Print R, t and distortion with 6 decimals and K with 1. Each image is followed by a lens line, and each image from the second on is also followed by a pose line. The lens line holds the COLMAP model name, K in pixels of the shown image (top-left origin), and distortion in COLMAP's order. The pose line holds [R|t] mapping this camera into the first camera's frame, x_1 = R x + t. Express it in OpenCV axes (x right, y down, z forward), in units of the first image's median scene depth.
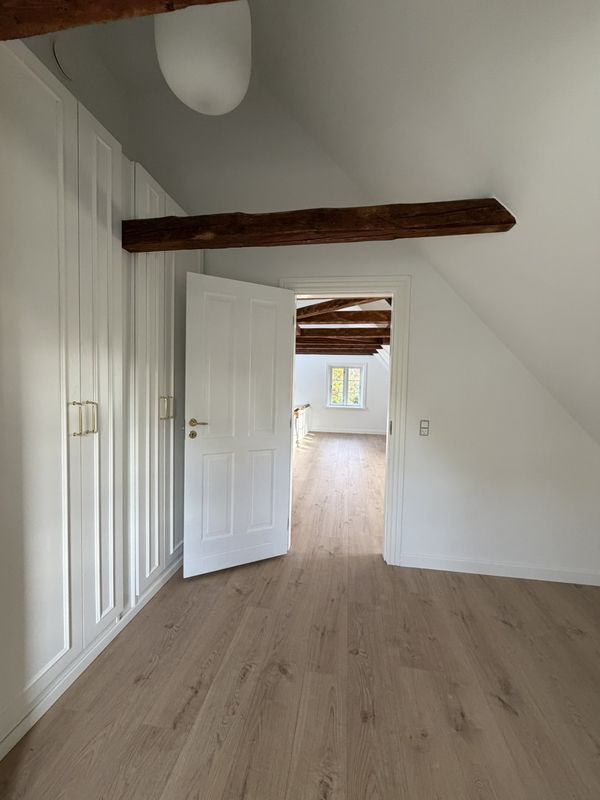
lens RADIAL K [[319.1, 0, 300.0], [0, 319.1, 400.0], [0, 0, 1]] dist [0.001630, 0.000053]
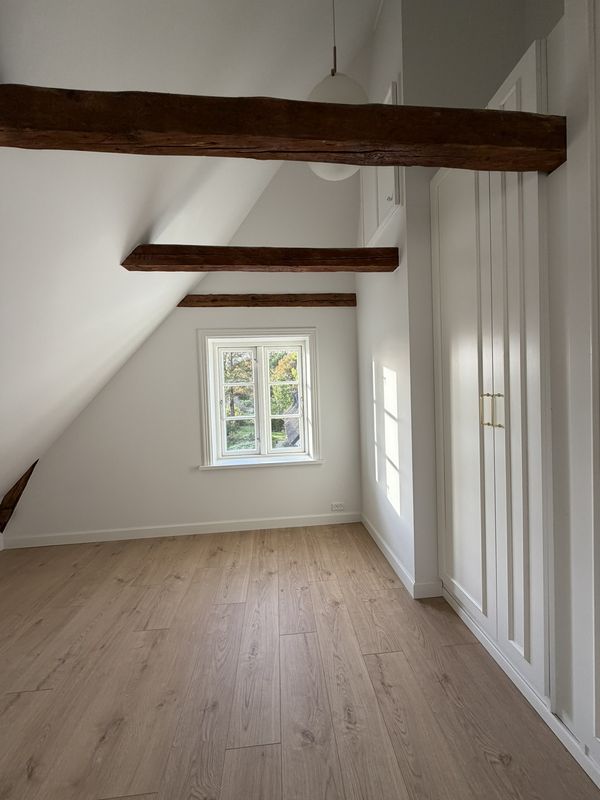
lens RADIAL K [[319.1, 0, 300.0], [0, 319.1, 400.0], [0, 0, 1]] dist [0.001630, 0.000053]
pose [[-0.972897, 0.015982, -0.230686, 0.139734], [-0.001333, 0.997205, 0.074708, -0.048163], [0.231235, 0.072991, -0.970156, 1.756523]]
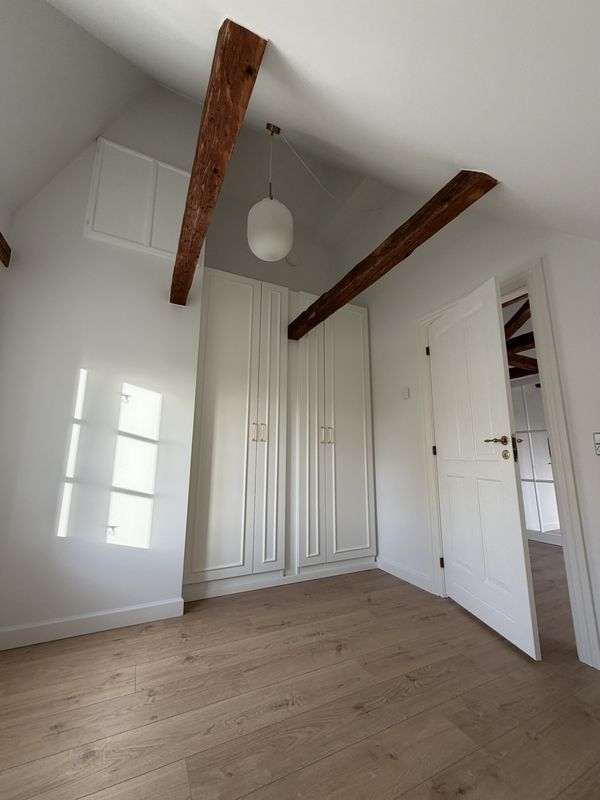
lens RADIAL K [[319.1, 0, 300.0], [0, 319.1, 400.0], [0, 0, 1]] dist [0.001630, 0.000053]
pose [[0.571793, -0.167441, -0.803129, 0.925790], [-0.033482, 0.973372, -0.226772, 0.272546], [0.819715, 0.156557, 0.550961, 0.150214]]
